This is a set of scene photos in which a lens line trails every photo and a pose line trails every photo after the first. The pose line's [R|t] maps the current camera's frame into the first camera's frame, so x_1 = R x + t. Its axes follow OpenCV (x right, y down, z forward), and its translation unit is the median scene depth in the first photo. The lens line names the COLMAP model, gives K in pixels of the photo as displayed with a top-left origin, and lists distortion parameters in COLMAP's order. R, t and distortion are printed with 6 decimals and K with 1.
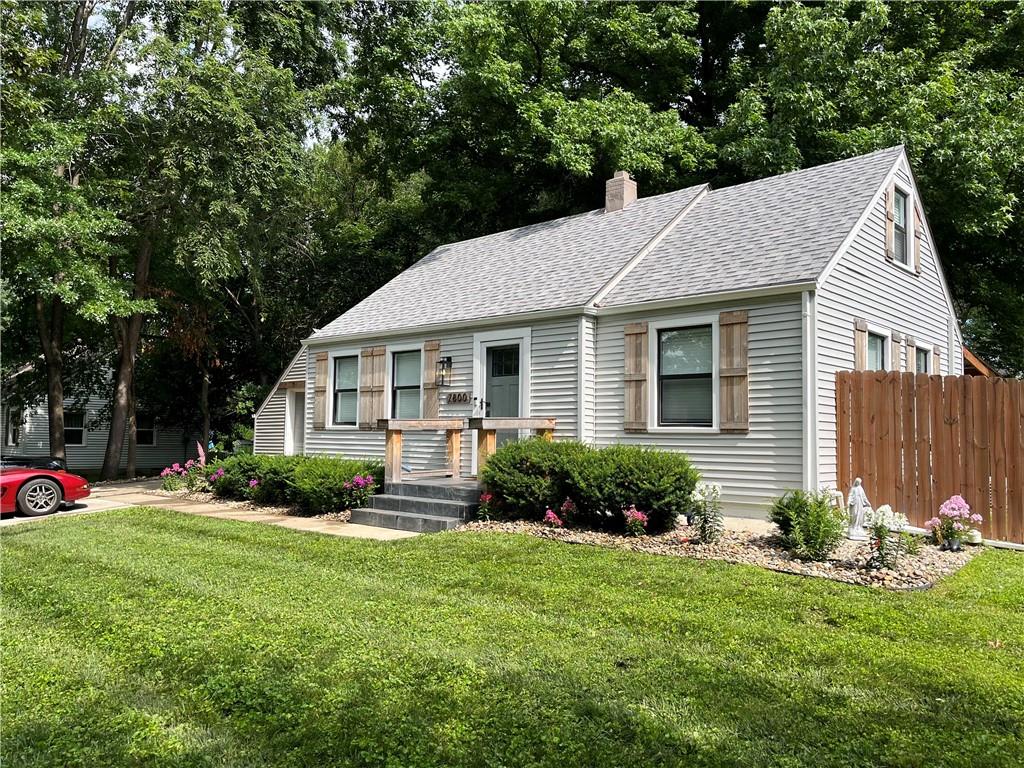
lens RADIAL K [[788.8, 0, 512.0], [0, 788.8, 384.0], [0, 0, 1]] dist [0.058353, 0.000534]
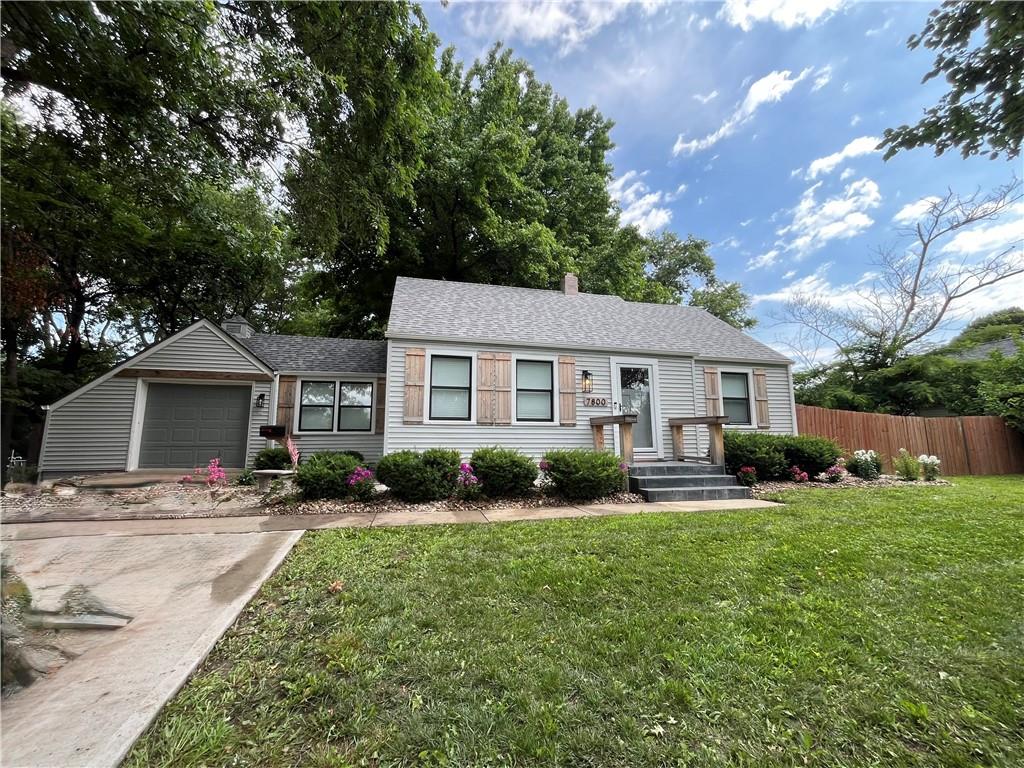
lens RADIAL K [[422.2, 0, 512.0], [0, 422.2, 384.0], [0, 0, 1]] dist [-0.002138, -0.000147]
pose [[0.543349, 0.106768, 0.832690, -0.753893], [-0.047192, 0.994196, -0.096682, 0.064289], [-0.838180, 0.013236, 0.545234, 0.736340]]
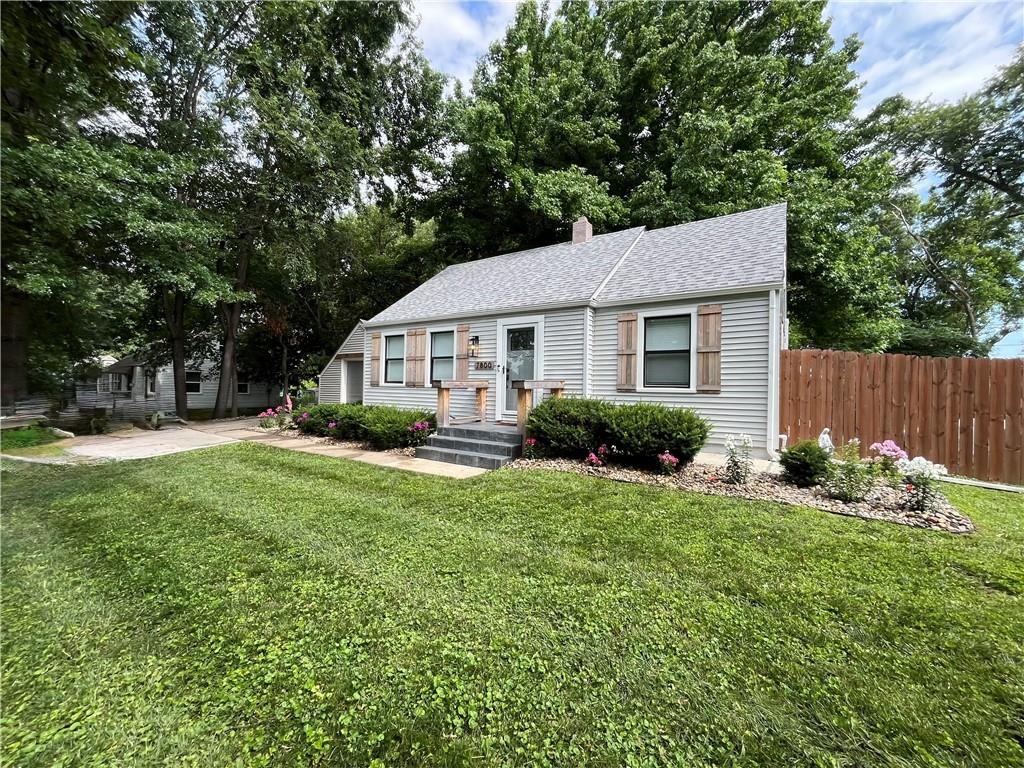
lens RADIAL K [[422.2, 0, 512.0], [0, 422.2, 384.0], [0, 0, 1]] dist [-0.002138, -0.000147]
pose [[0.989764, 0.009766, 0.142380, -0.127486], [-0.017666, 0.998367, 0.054326, 0.009372], [-0.141617, -0.056286, 0.988320, 0.248942]]
